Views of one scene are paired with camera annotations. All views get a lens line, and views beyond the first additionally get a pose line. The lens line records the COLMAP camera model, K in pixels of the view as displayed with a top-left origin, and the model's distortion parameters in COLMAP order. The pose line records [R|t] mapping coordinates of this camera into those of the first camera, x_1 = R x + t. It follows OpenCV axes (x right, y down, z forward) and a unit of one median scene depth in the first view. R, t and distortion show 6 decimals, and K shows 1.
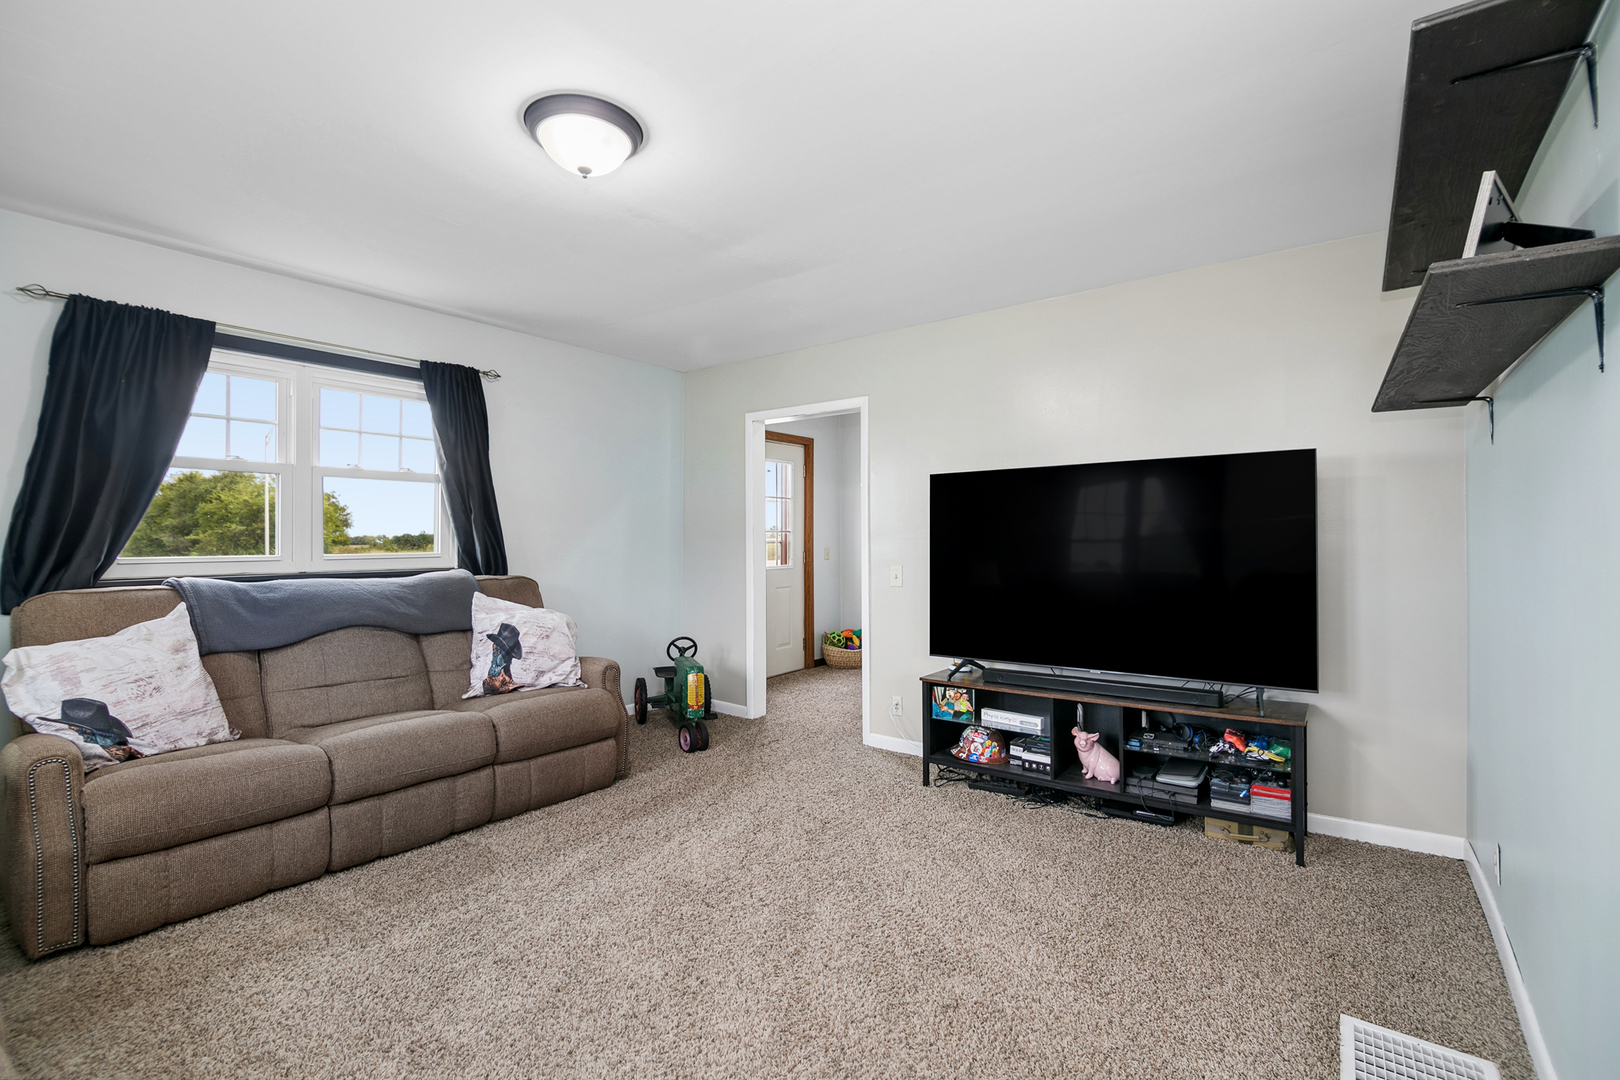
lens RADIAL K [[748.0, 0, 810.0], [0, 748.0, 540.0], [0, 0, 1]] dist [-0.002949, -0.000604]
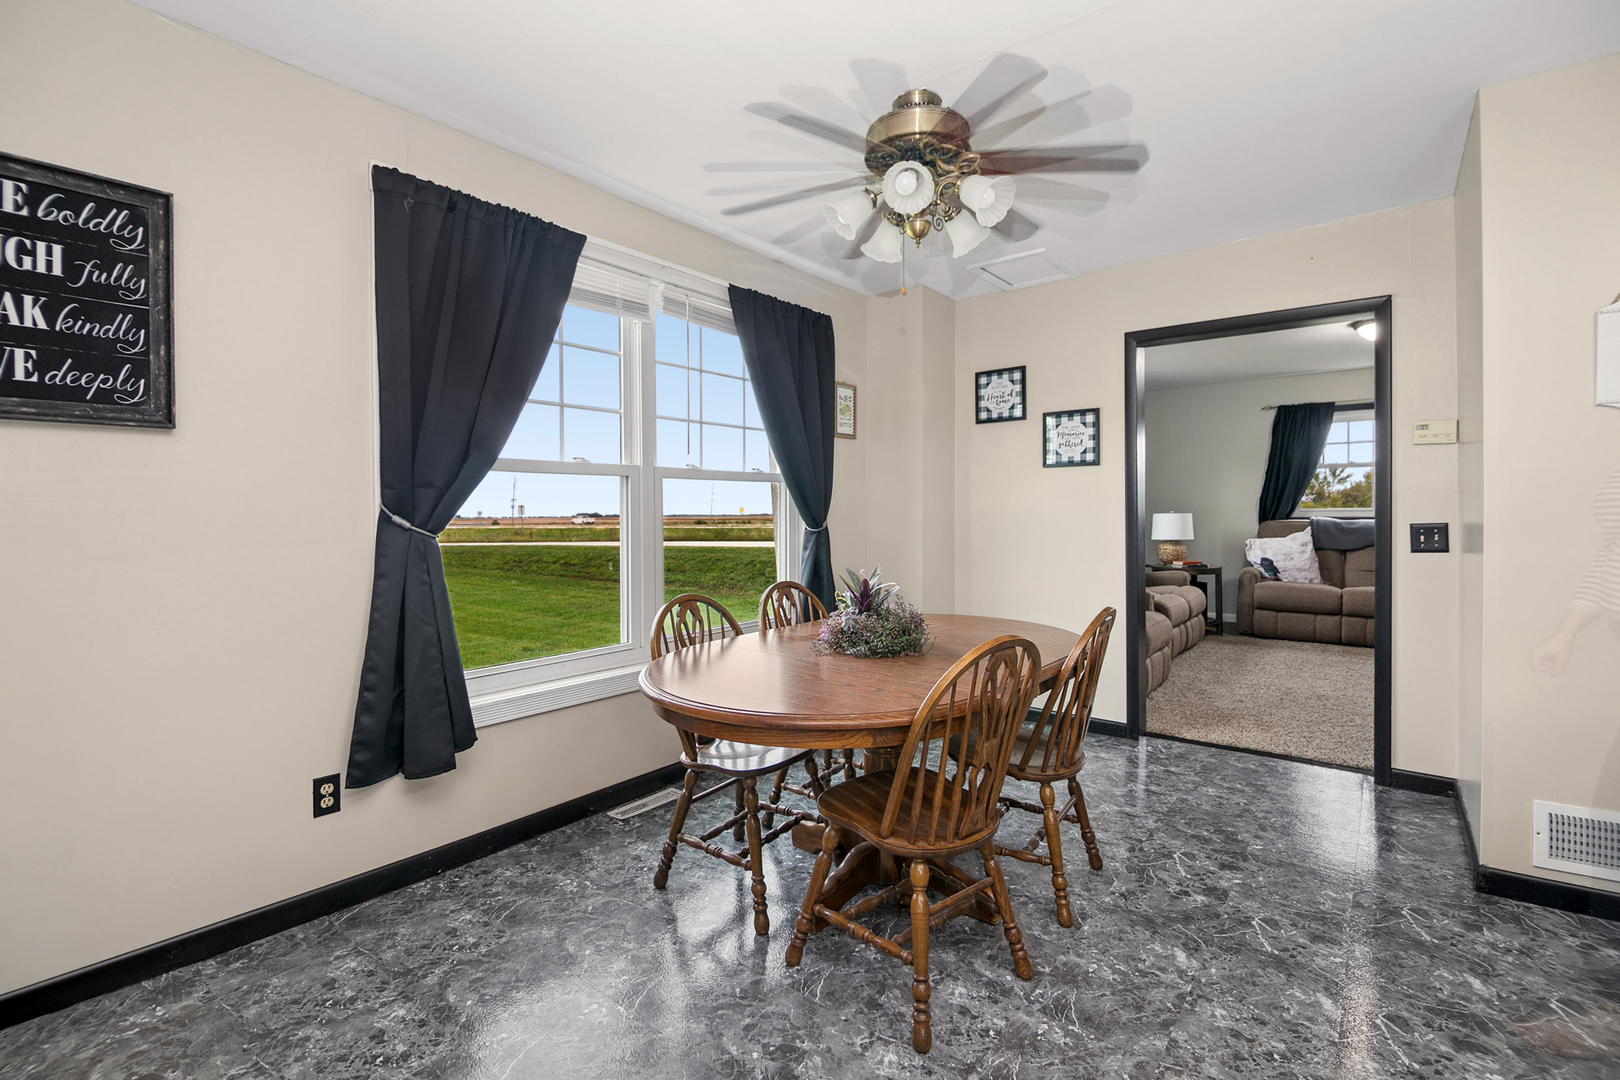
lens RADIAL K [[746.4, 0, 811.5], [0, 746.4, 510.1], [0, 0, 1]] dist [-0.000807, -0.000001]
pose [[-0.016792, 0.009389, -0.999815, 1.631993], [0.011284, 0.999894, 0.009200, -0.010079], [0.999795, -0.011127, -0.016896, -0.580615]]
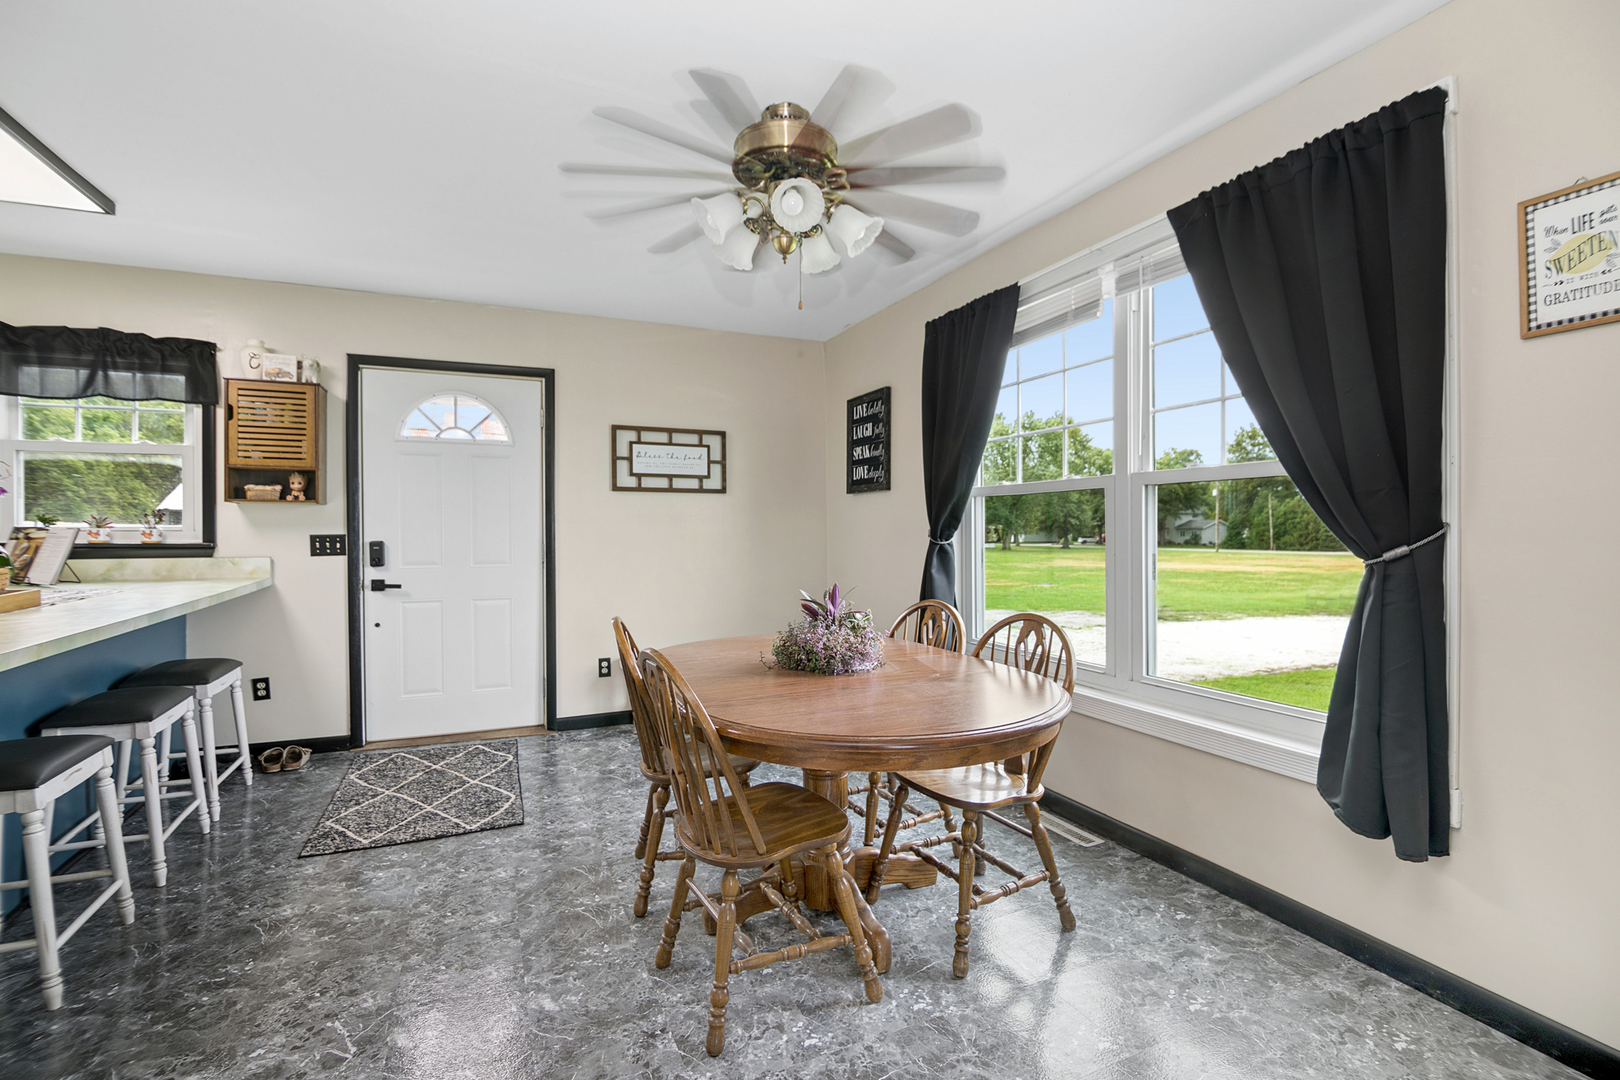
lens RADIAL K [[748.0, 0, 810.0], [0, 748.0, 540.0], [0, 0, 1]] dist [-0.002949, -0.000604]
pose [[-0.873337, 0.003317, 0.487106, -3.547288], [0.004323, 0.999990, 0.000941, 0.093042], [-0.487098, 0.002928, -0.873343, 2.759989]]
